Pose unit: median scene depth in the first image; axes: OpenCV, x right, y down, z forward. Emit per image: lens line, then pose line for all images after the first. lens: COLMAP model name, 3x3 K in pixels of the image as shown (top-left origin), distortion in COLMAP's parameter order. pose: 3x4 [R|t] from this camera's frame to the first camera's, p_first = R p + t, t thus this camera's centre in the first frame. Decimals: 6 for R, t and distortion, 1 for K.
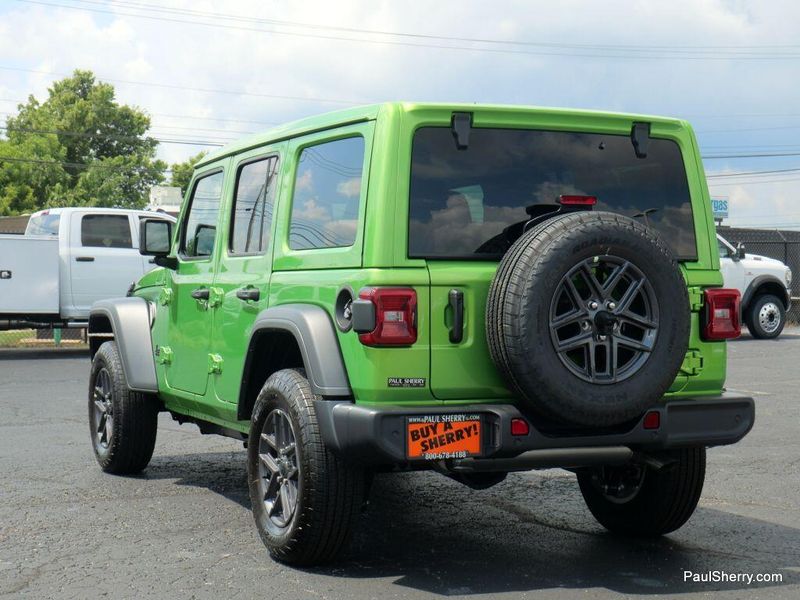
lens RADIAL K [[1520.7, 0, 400.0], [0, 1520.7, 300.0], [0, 0, 1]] dist [-0.004570, 0.199423]
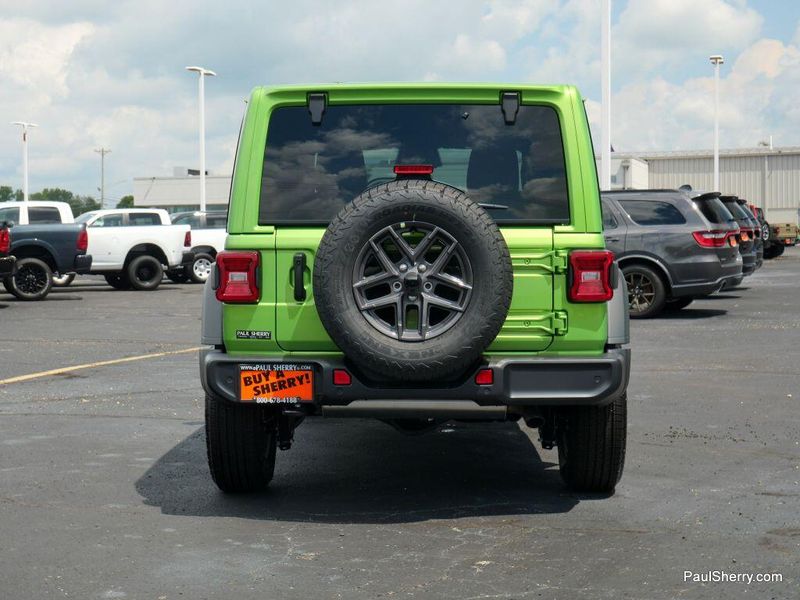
lens RADIAL K [[1520.7, 0, 400.0], [0, 1520.7, 300.0], [0, 0, 1]] dist [-0.004570, 0.199423]
pose [[0.895391, 0.015577, -0.445008, 0.598197], [-0.000389, 0.999415, 0.034200, -0.010387], [0.445280, -0.030450, 0.894874, 0.032730]]
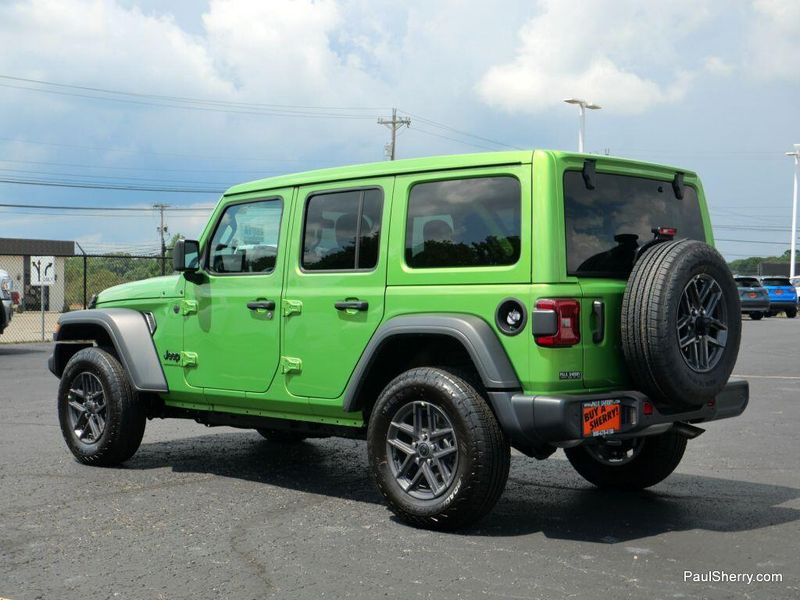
lens RADIAL K [[1238.5, 0, 400.0], [0, 1238.5, 300.0], [0, 0, 1]] dist [0.006207, 0.031153]
pose [[0.931943, -0.003222, 0.362592, -0.486380], [0.005846, 0.999964, -0.006140, -0.002010], [-0.362559, 0.007842, 0.931928, 0.102047]]
